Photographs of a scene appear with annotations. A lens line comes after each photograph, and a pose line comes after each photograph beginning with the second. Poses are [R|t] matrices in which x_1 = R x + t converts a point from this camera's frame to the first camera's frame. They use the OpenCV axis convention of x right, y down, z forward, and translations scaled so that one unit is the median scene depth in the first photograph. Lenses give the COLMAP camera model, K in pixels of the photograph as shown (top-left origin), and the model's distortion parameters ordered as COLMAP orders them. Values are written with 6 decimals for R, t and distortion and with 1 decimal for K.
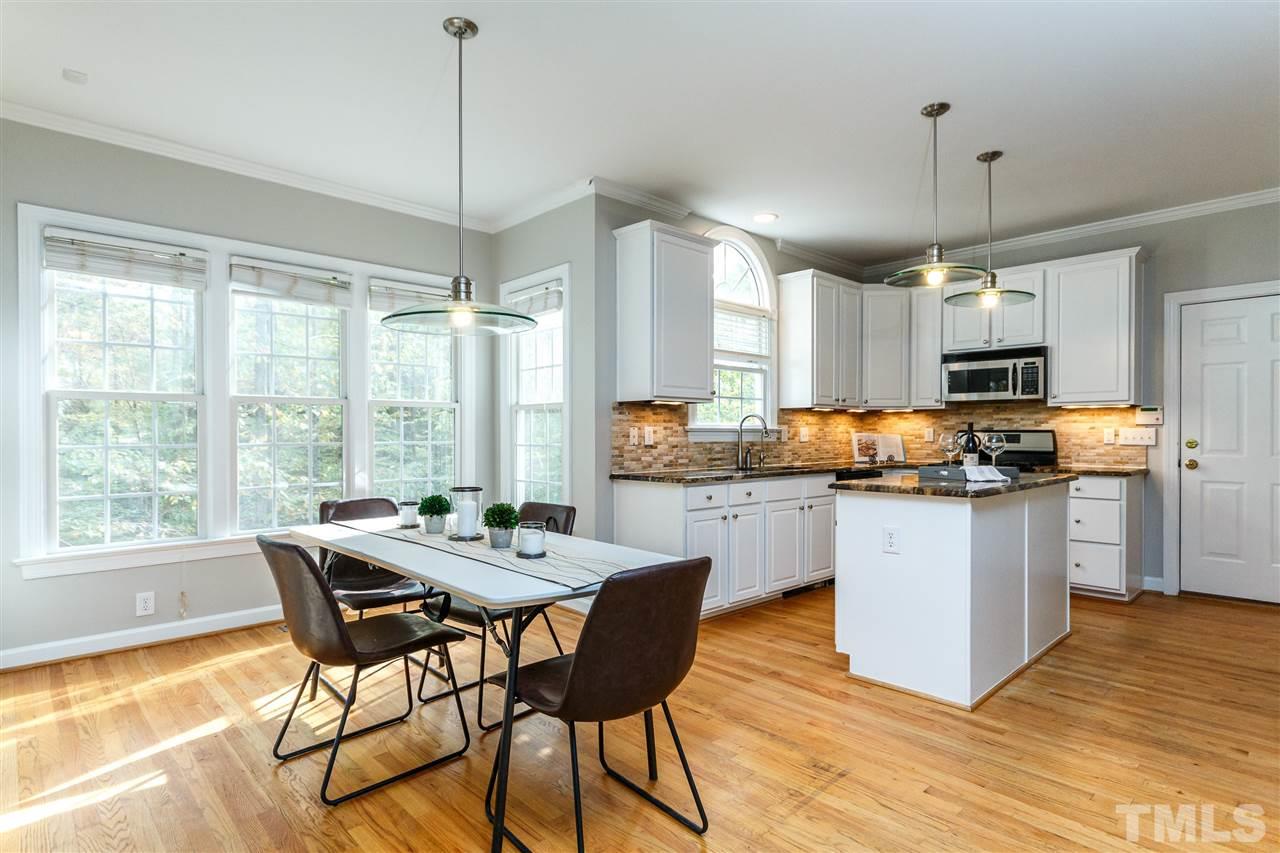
lens RADIAL K [[681.2, 0, 632.8], [0, 681.2, 434.9], [0, 0, 1]] dist [0.008062, 0.000784]
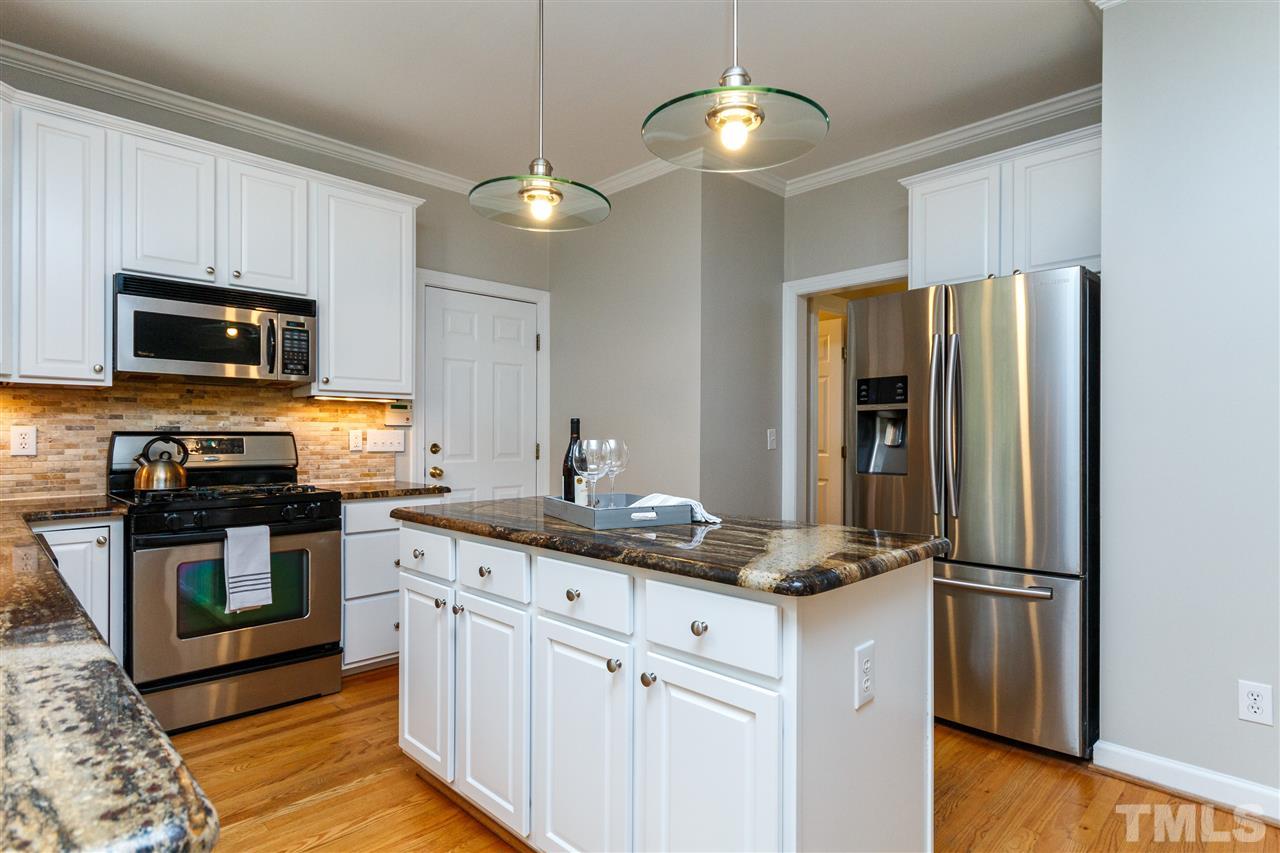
lens RADIAL K [[681.2, 0, 642.4], [0, 681.2, 429.9], [0, 0, 1]] dist [0.008062, 0.000784]
pose [[-0.027821, 0.006840, 0.999590, -0.042603], [0.002397, 0.999974, -0.006776, -0.003607], [-0.999610, 0.002207, -0.027837, 0.667379]]
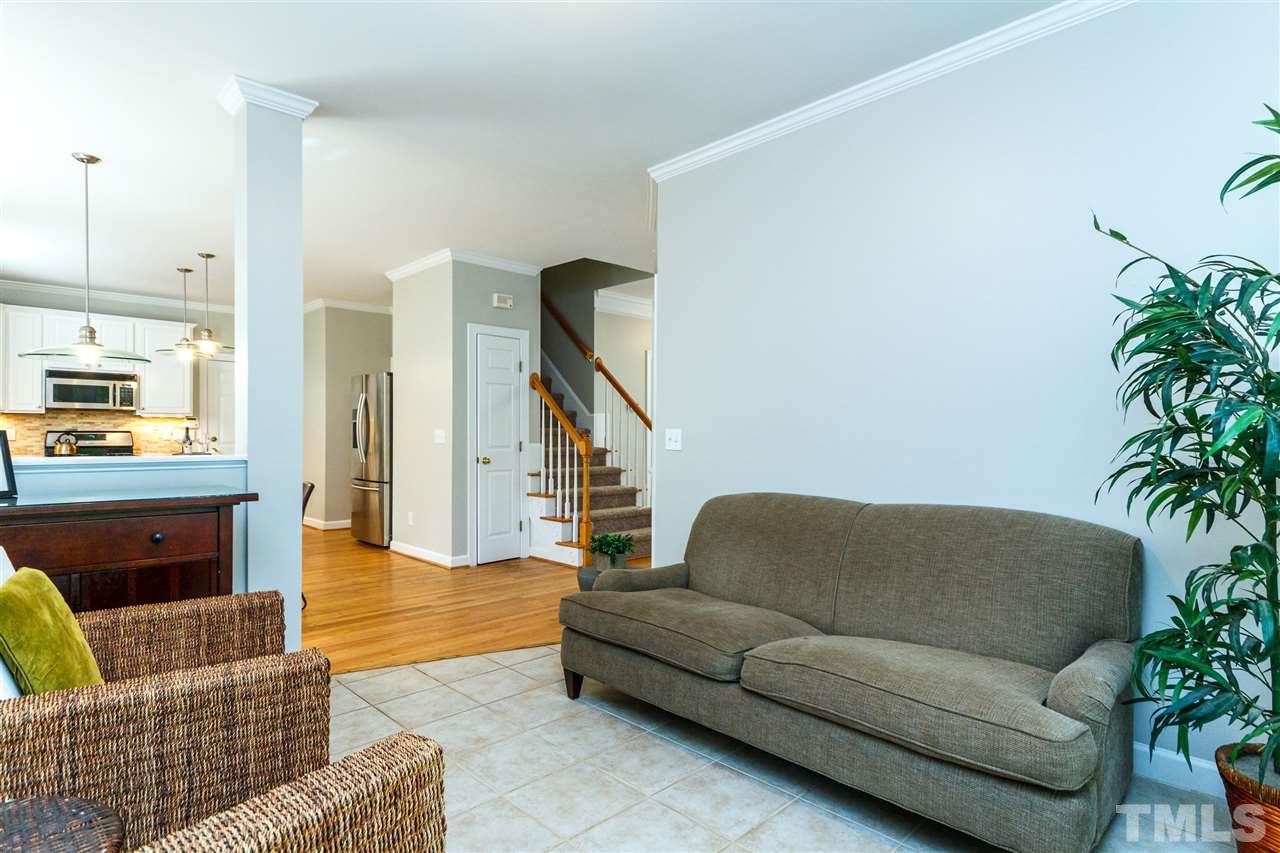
lens RADIAL K [[681.2, 0, 647.4], [0, 681.2, 430.1], [0, 0, 1]] dist [0.008062, 0.000784]
pose [[-0.019887, 0.005353, 0.999788, -0.853889], [0.003440, 0.999980, -0.005285, 0.002619], [-0.999796, 0.003335, -0.019905, -0.076894]]
